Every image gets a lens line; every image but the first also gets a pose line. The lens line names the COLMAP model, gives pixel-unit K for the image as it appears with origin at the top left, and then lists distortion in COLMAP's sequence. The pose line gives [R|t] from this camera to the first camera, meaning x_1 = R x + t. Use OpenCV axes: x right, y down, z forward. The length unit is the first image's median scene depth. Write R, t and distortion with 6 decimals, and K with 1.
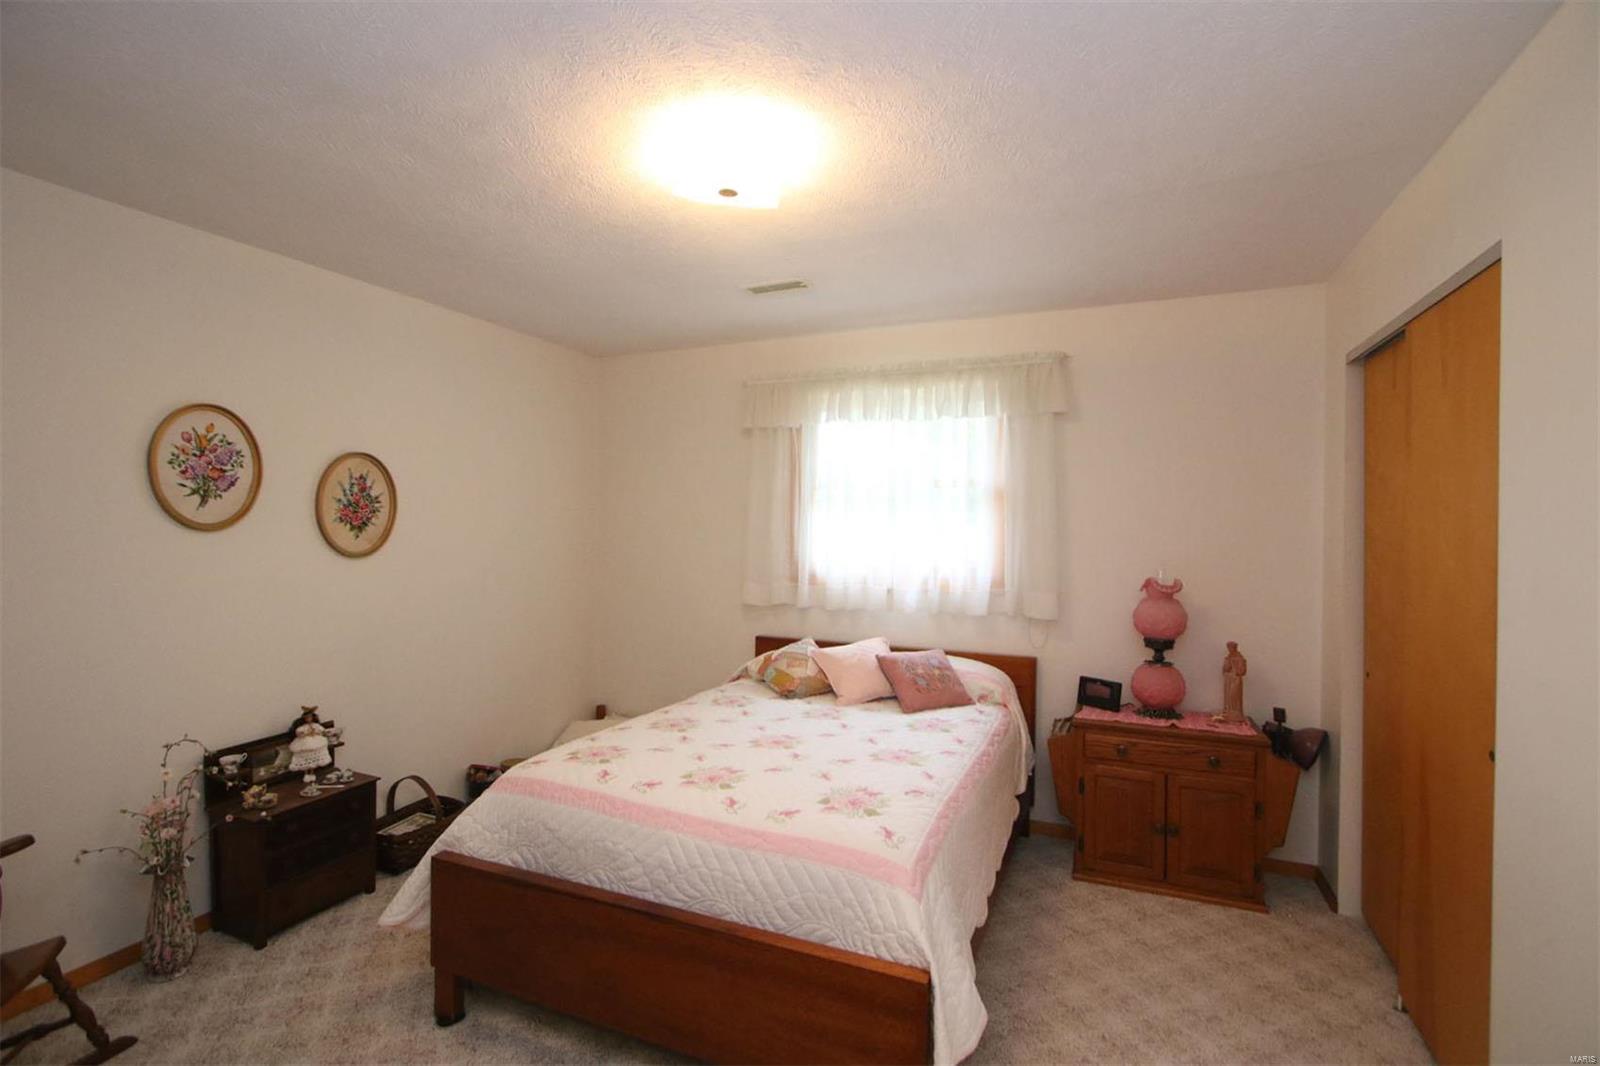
lens RADIAL K [[732.7, 0, 800.5], [0, 732.7, 526.6], [0, 0, 1]] dist [-0.006070, -0.003130]
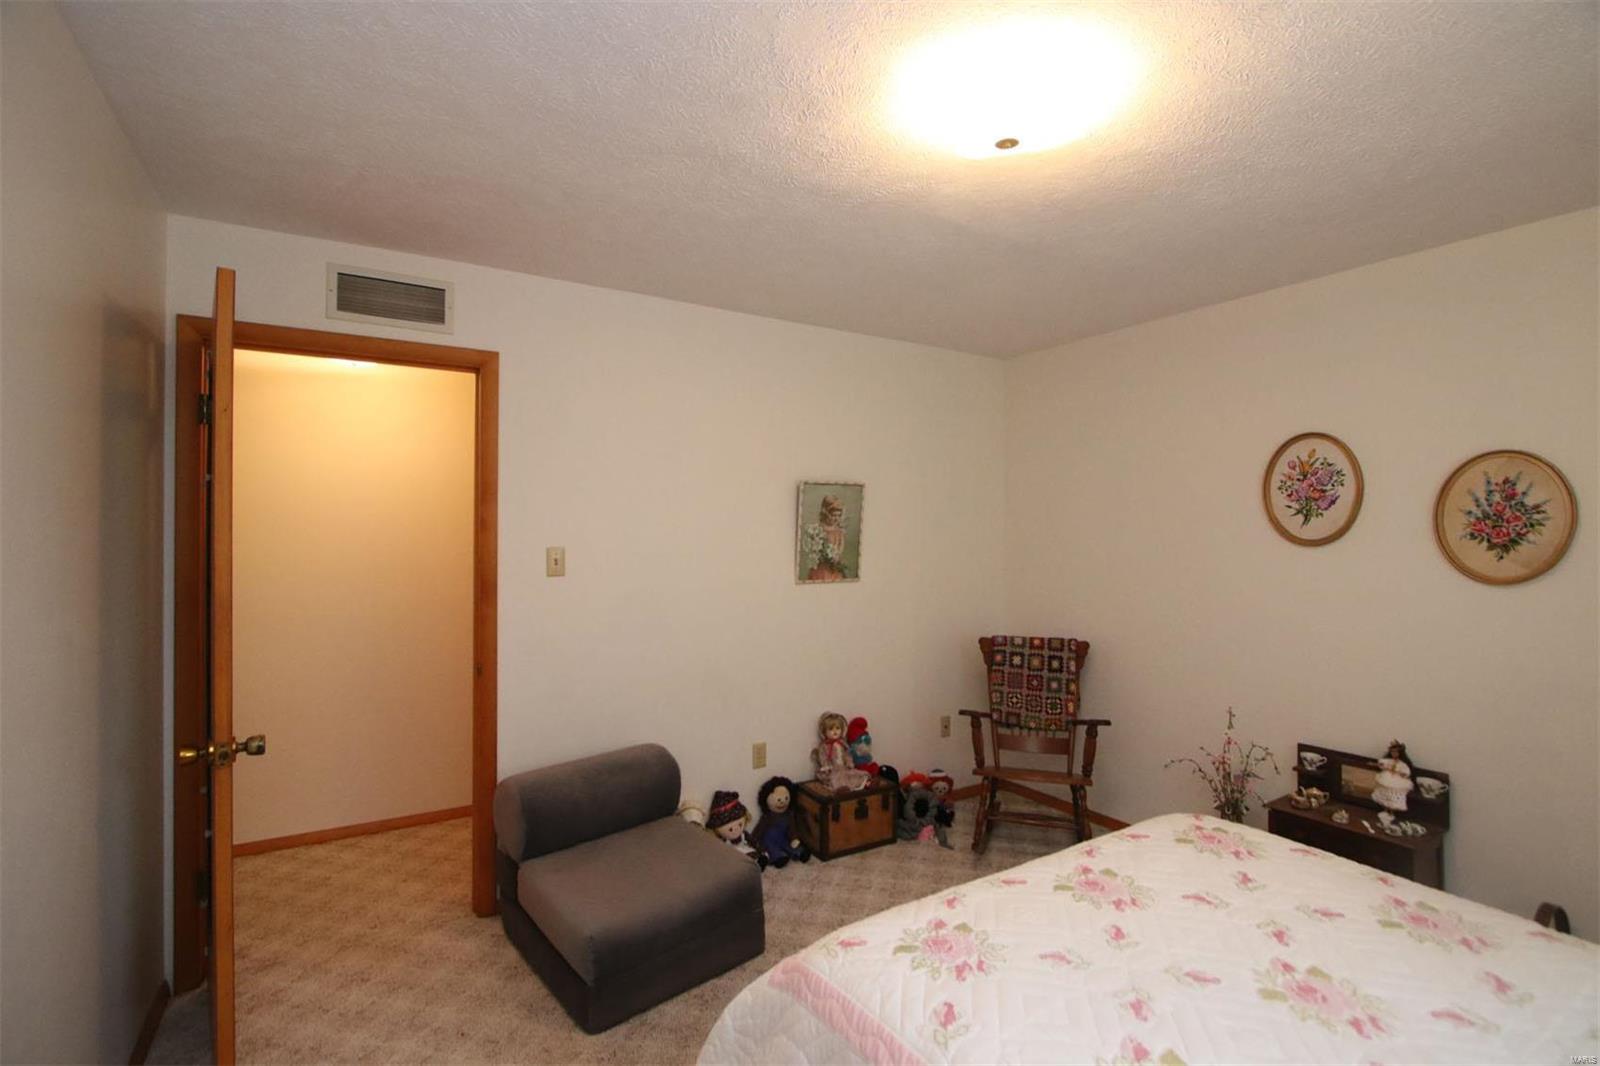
lens RADIAL K [[732.7, 0, 800.5], [0, 732.7, 526.6], [0, 0, 1]] dist [-0.006070, -0.003130]
pose [[-0.559556, -0.015151, -0.828654, 0.539231], [-0.012508, 0.999873, -0.009835, -0.003200], [0.828698, 0.004862, -0.559675, 0.958330]]
